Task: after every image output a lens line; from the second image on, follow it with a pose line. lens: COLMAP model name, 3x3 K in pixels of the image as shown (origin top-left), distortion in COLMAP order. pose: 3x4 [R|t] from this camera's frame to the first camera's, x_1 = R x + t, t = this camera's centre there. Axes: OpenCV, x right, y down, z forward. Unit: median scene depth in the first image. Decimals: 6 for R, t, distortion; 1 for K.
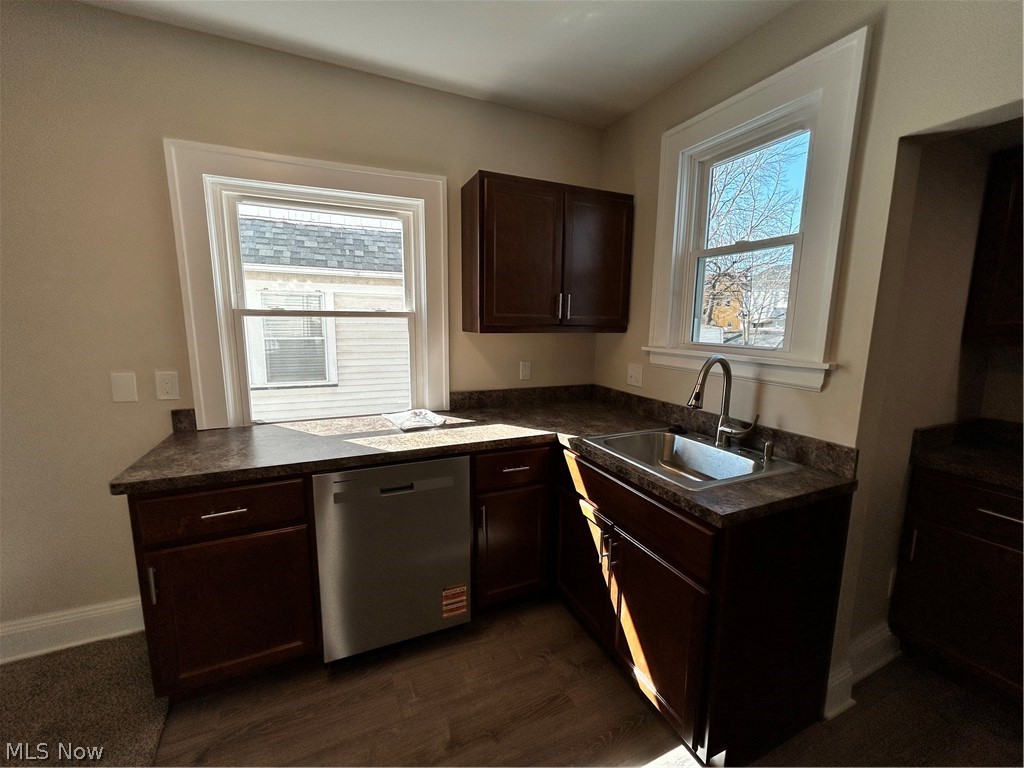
lens RADIAL K [[411.2, 0, 510.4], [0, 411.2, 381.8], [0, 0, 1]] dist [-0.000816, -0.000476]
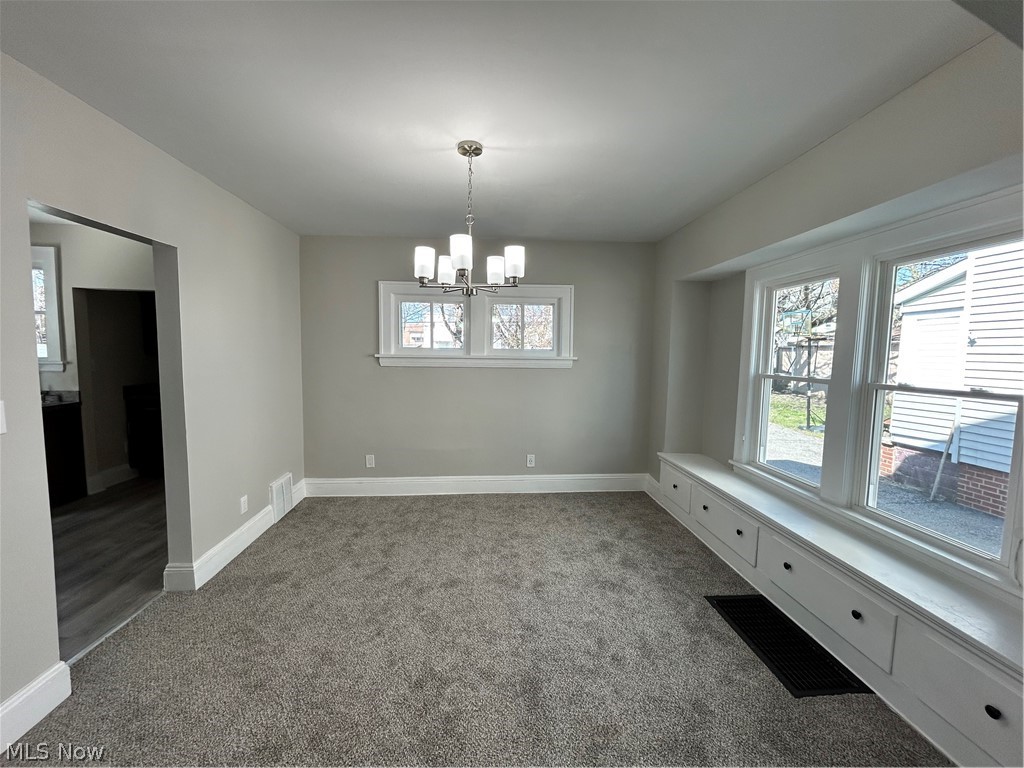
lens RADIAL K [[411.2, 0, 513.6], [0, 411.2, 383.9], [0, 0, 1]] dist [-0.000816, -0.000476]
pose [[0.338259, -0.087728, 0.936955, -0.785041], [0.142121, 0.988988, 0.041291, 0.415447], [-0.930259, 0.119194, 0.347002, -2.712951]]
